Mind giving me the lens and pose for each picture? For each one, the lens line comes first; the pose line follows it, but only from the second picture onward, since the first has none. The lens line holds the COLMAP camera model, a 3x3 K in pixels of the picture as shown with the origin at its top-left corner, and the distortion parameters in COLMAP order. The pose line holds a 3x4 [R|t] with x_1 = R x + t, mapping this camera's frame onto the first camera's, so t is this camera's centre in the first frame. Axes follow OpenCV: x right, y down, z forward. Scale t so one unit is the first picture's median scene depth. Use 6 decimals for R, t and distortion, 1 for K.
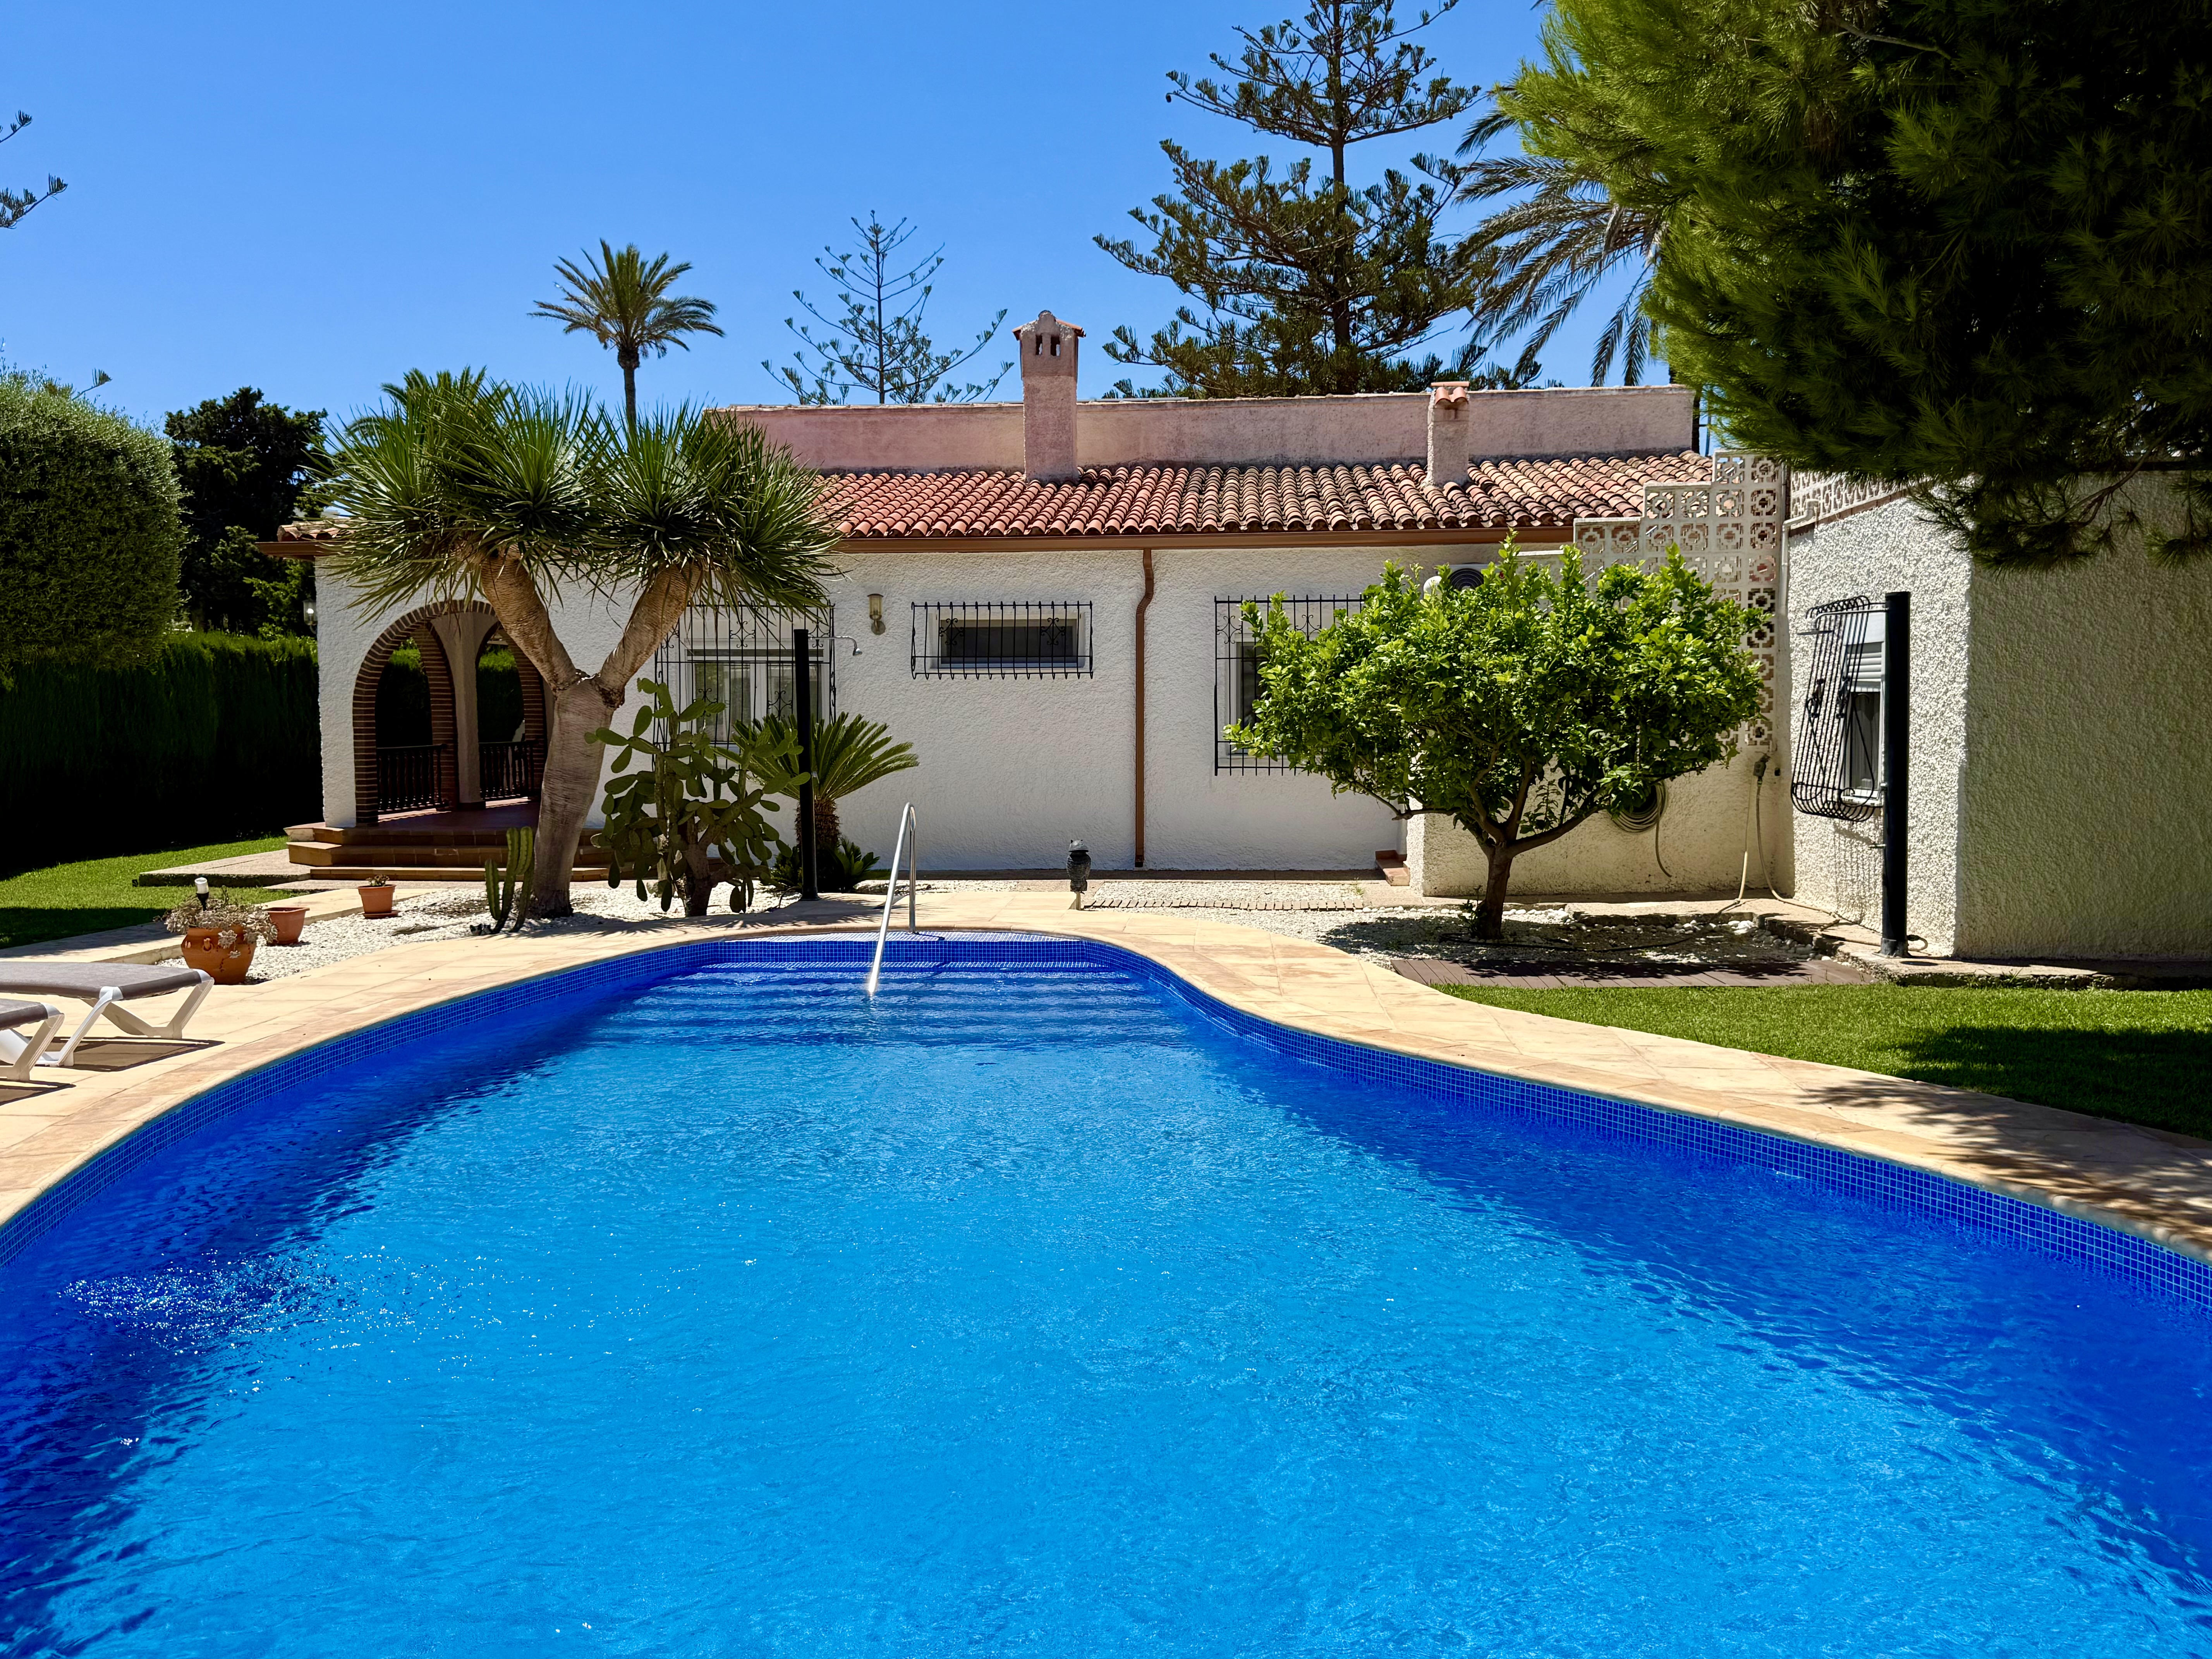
lens RADIAL K [[1829.9, 0, 1085.4], [0, 1829.9, 837.0], [0, 0, 1]] dist [0.082744, -0.113931]
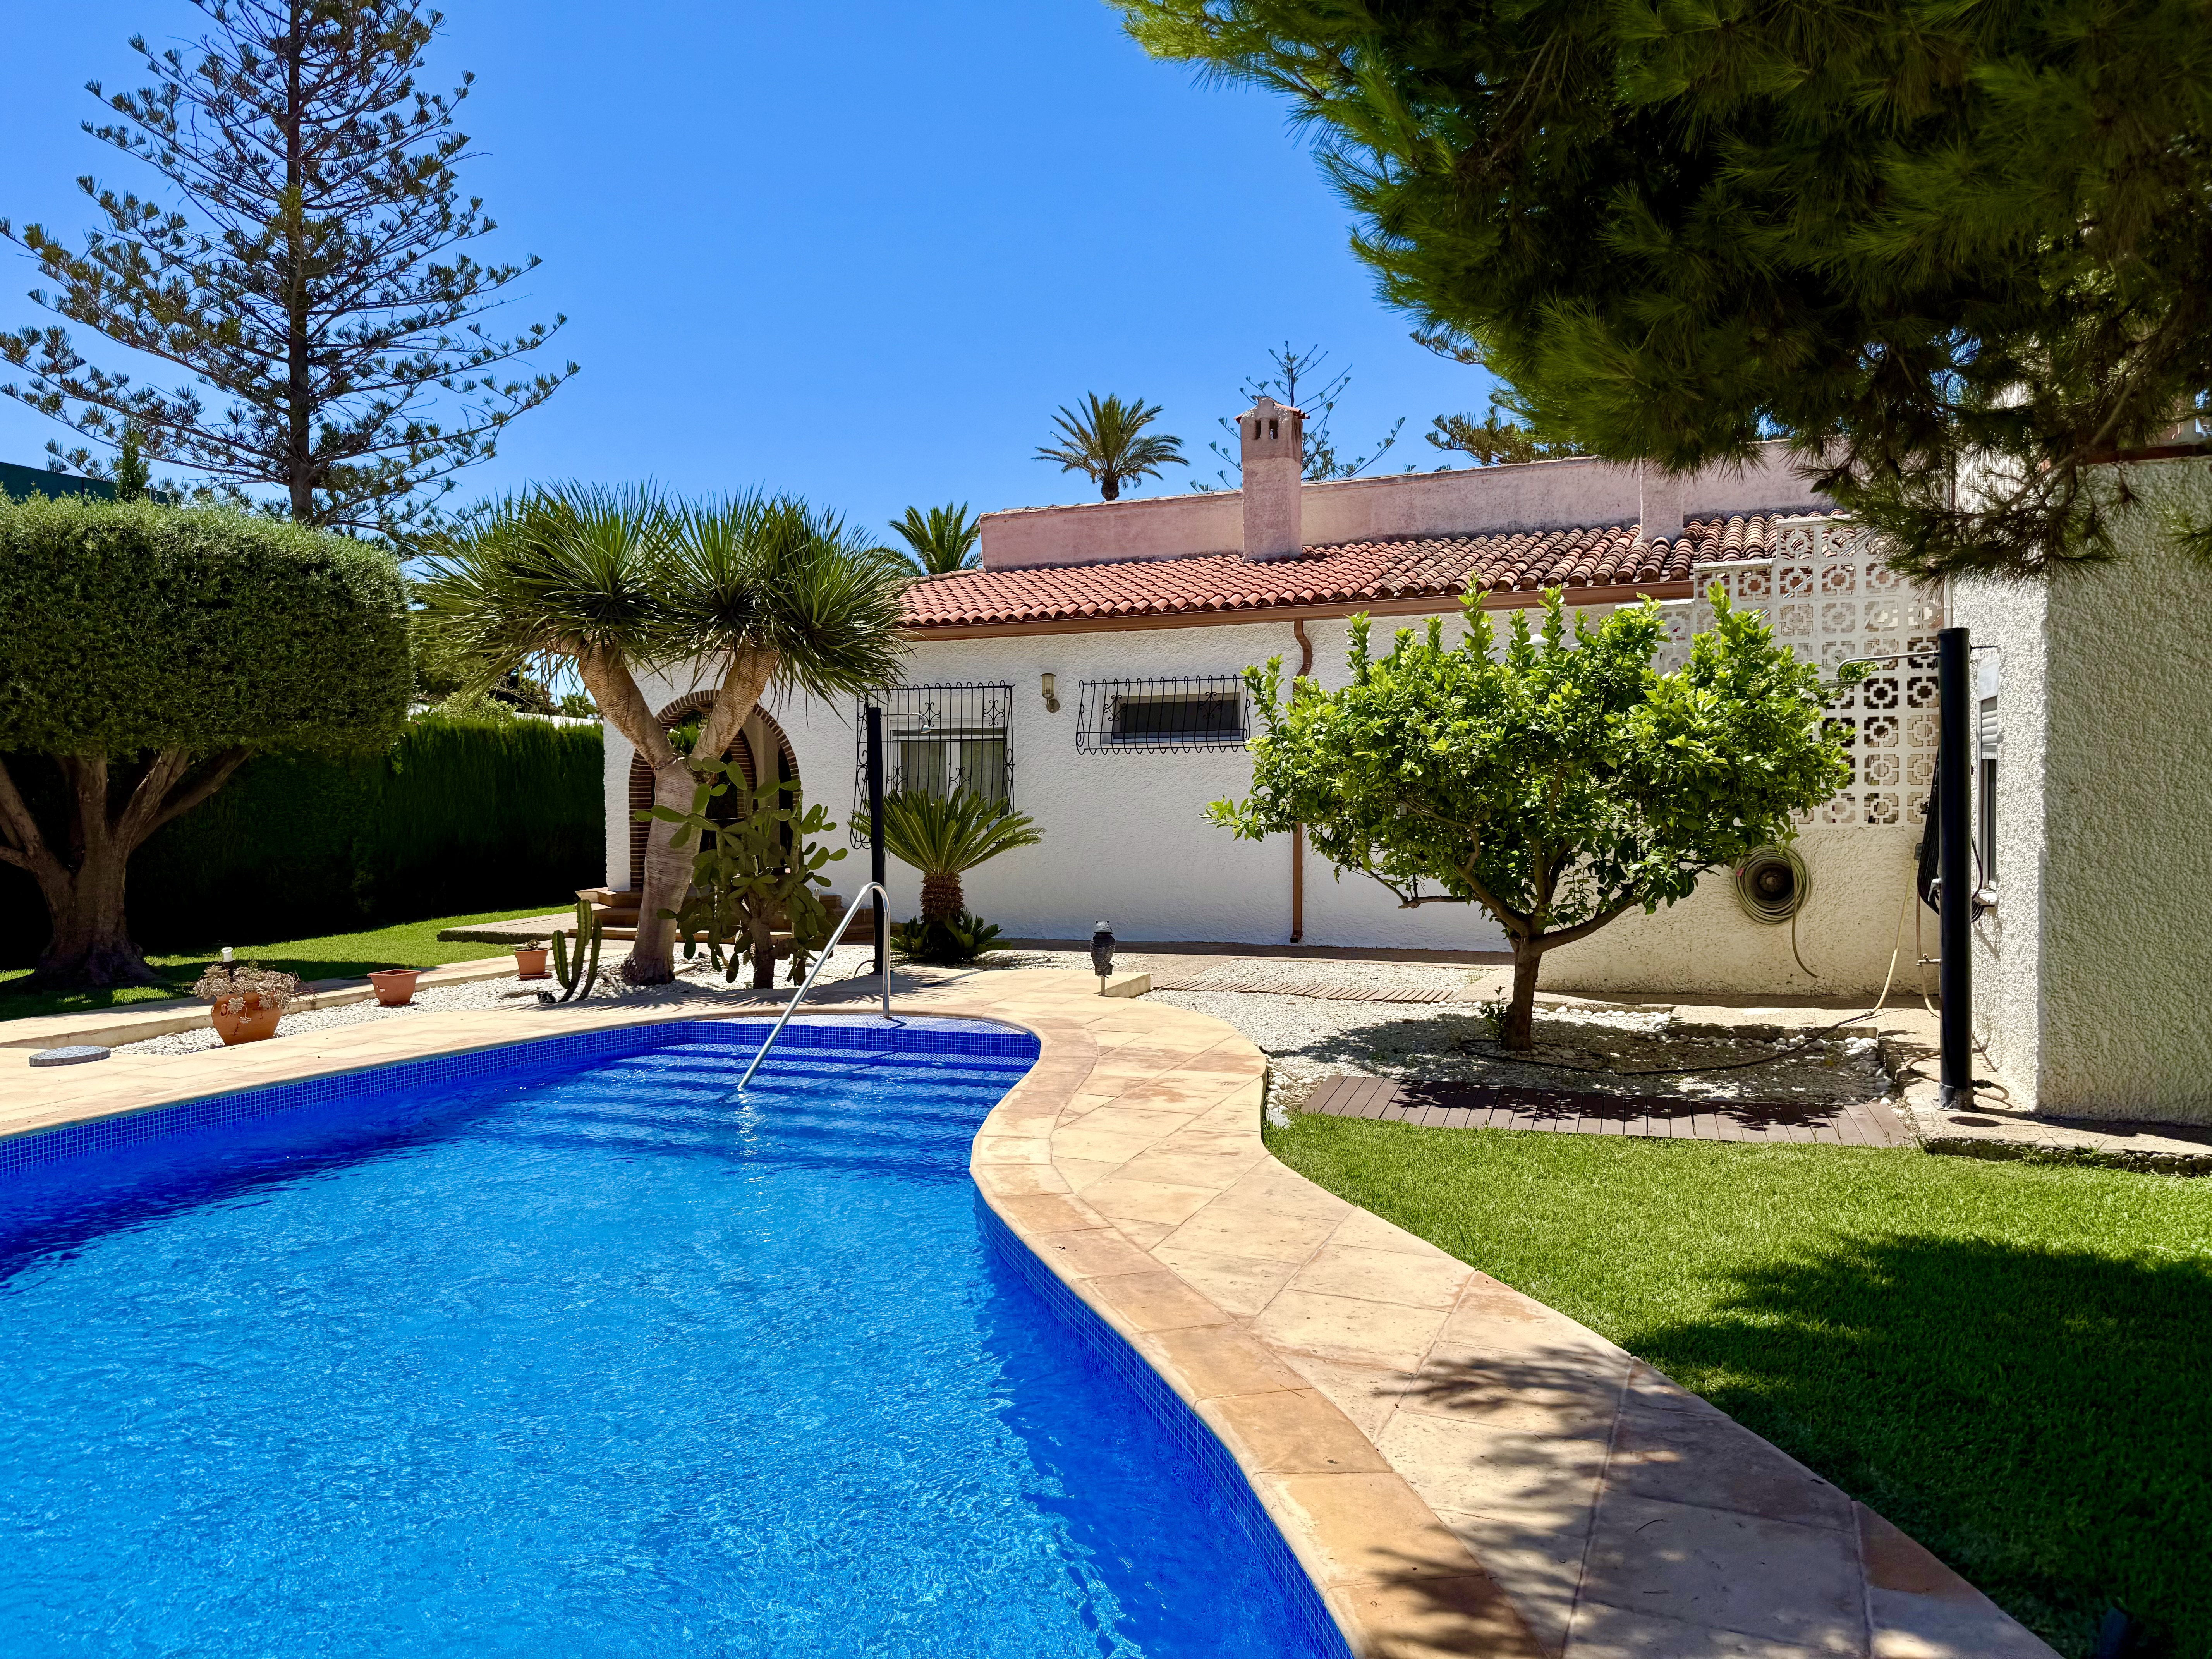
lens RADIAL K [[1572.9, 0, 1112.3], [0, 1572.9, 828.2], [0, 0, 1]] dist [0.050071, -0.059499]
pose [[0.956770, 0.002592, -0.290835, 0.205146], [-0.014062, 0.999203, -0.037353, -0.014386], [0.290506, 0.039828, 0.956044, 0.190061]]
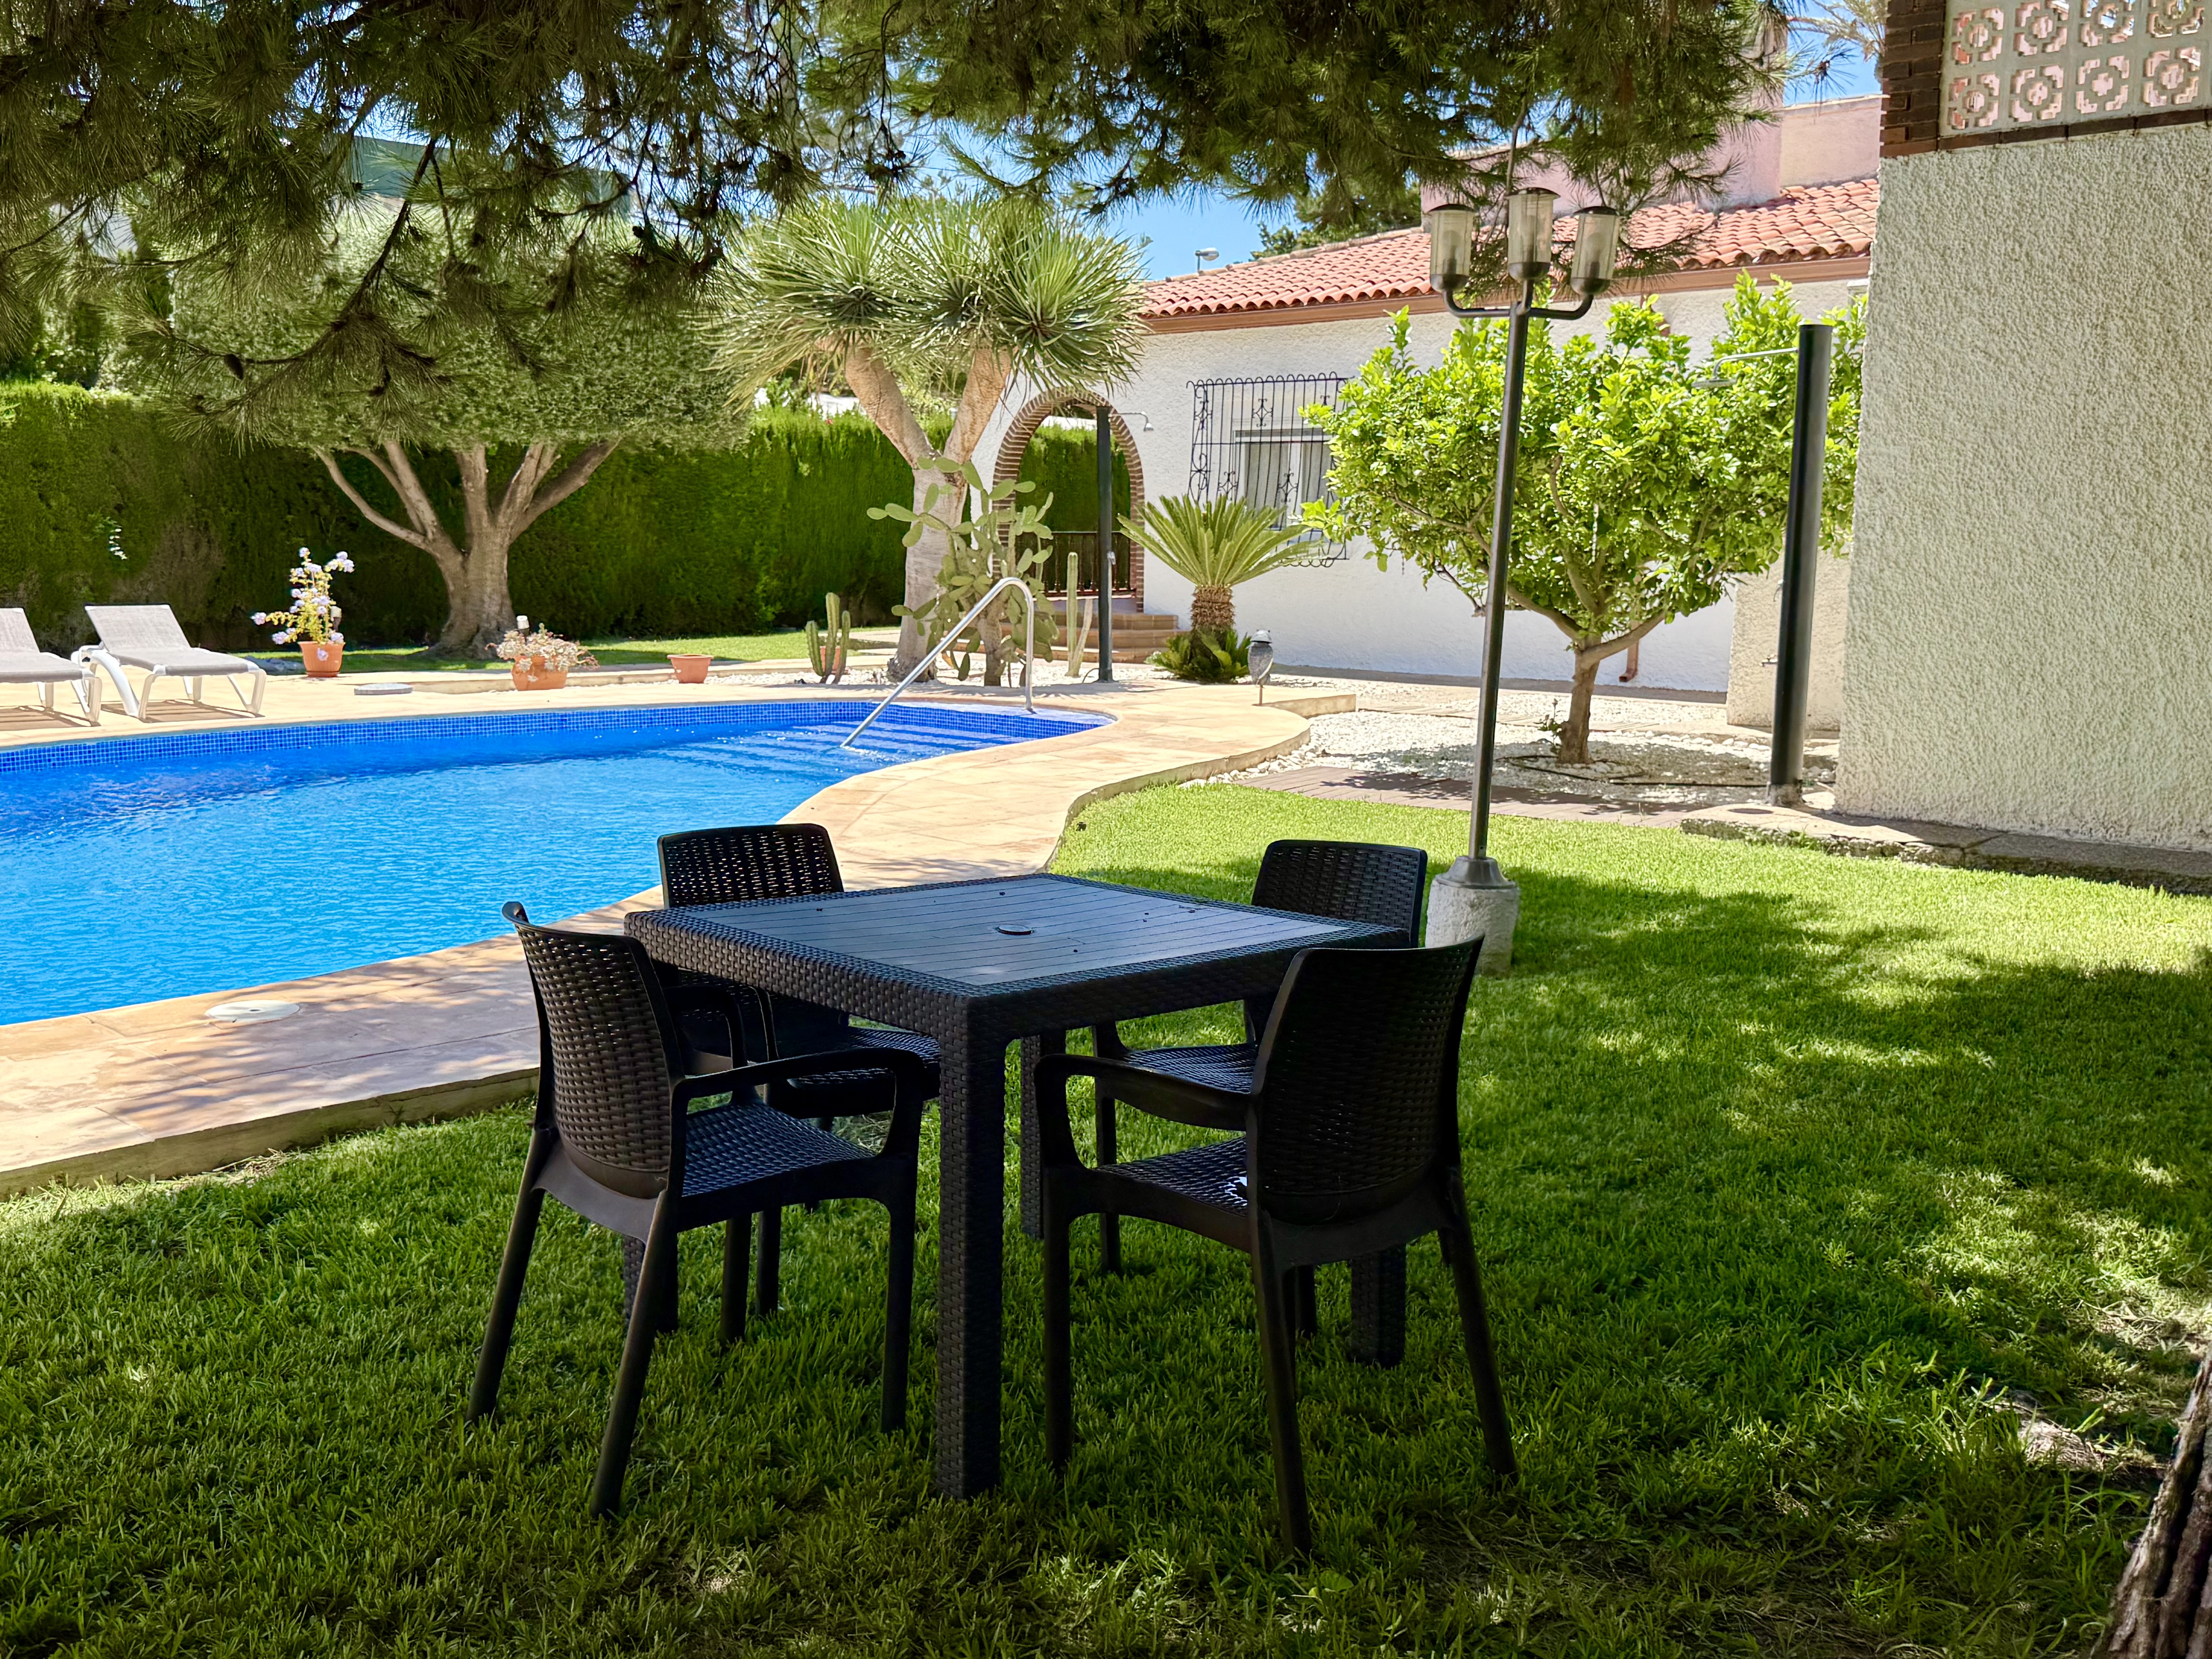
lens RADIAL K [[2154.1, 0, 1113.1], [0, 2154.1, 861.7], [0, 0, 1]] dist [0.076335, 0.000000]
pose [[0.774091, 0.112739, -0.622956, 0.550065], [-0.056631, 0.992402, 0.109230, 0.002976], [0.630537, -0.049275, 0.774594, 0.079830]]
